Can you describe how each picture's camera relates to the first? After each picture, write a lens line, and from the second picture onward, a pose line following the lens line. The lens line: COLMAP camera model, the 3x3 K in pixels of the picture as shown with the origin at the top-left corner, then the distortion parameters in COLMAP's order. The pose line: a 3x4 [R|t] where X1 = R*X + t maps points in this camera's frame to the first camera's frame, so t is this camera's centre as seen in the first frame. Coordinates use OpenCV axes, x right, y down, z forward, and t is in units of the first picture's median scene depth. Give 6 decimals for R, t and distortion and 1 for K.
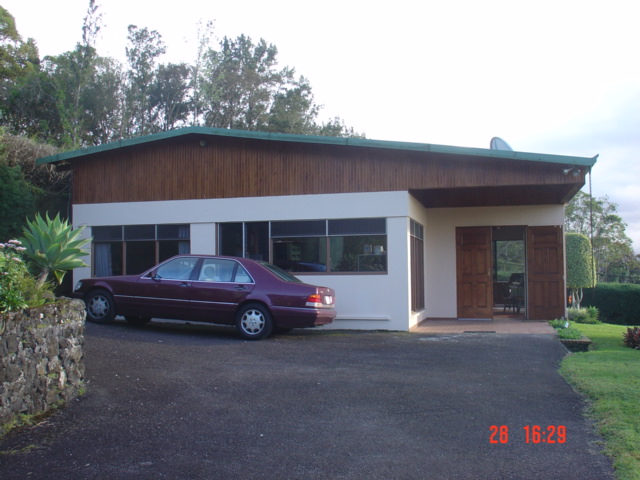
lens RADIAL K [[764.6, 0, 319.6], [0, 764.6, 235.9], [0, 0, 1]] dist [-0.139683, 0.000000]
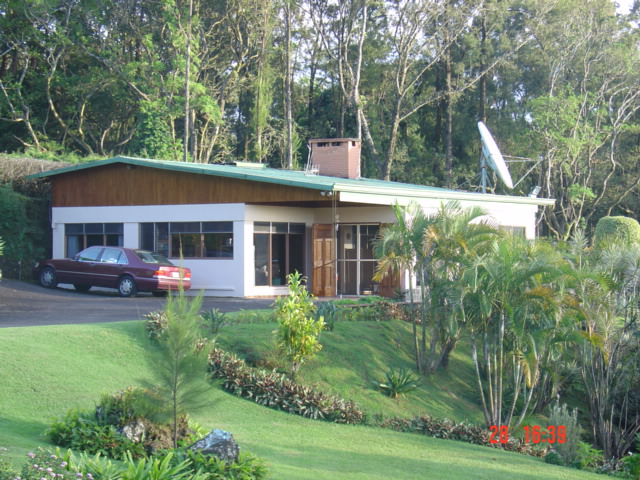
lens RADIAL K [[1760.1, 0, 319.6], [0, 1760.1, 238.4], [0, 0, 1]] dist [0.944622, 0.000000]
pose [[0.932406, 0.008387, -0.361315, 1.356293], [0.005802, 0.999254, 0.038168, -0.109884], [0.361366, -0.037685, 0.931662, -1.955400]]
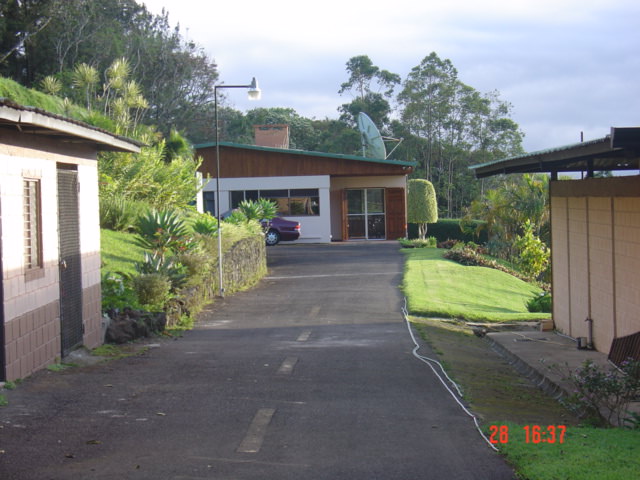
lens RADIAL K [[1760.1, 0, 318.6], [0, 1760.1, 240.1], [0, 0, 1]] dist [0.944622, 0.000000]
pose [[0.972081, -0.017819, 0.233967, -0.928113], [0.001242, 0.997489, 0.070810, -0.200259], [-0.234641, -0.068542, 0.969663, -3.264340]]
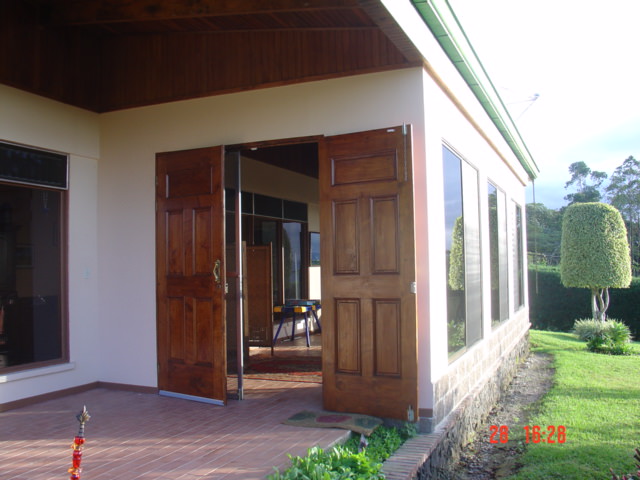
lens RADIAL K [[626.4, 0, 320.2], [0, 626.4, 242.6], [0, 0, 1]] dist [-0.073928, 0.000000]
pose [[0.984879, -0.012112, -0.172822, 0.346608], [0.014605, 0.999807, 0.013165, 0.033802], [0.172629, -0.015490, 0.984865, 0.767476]]
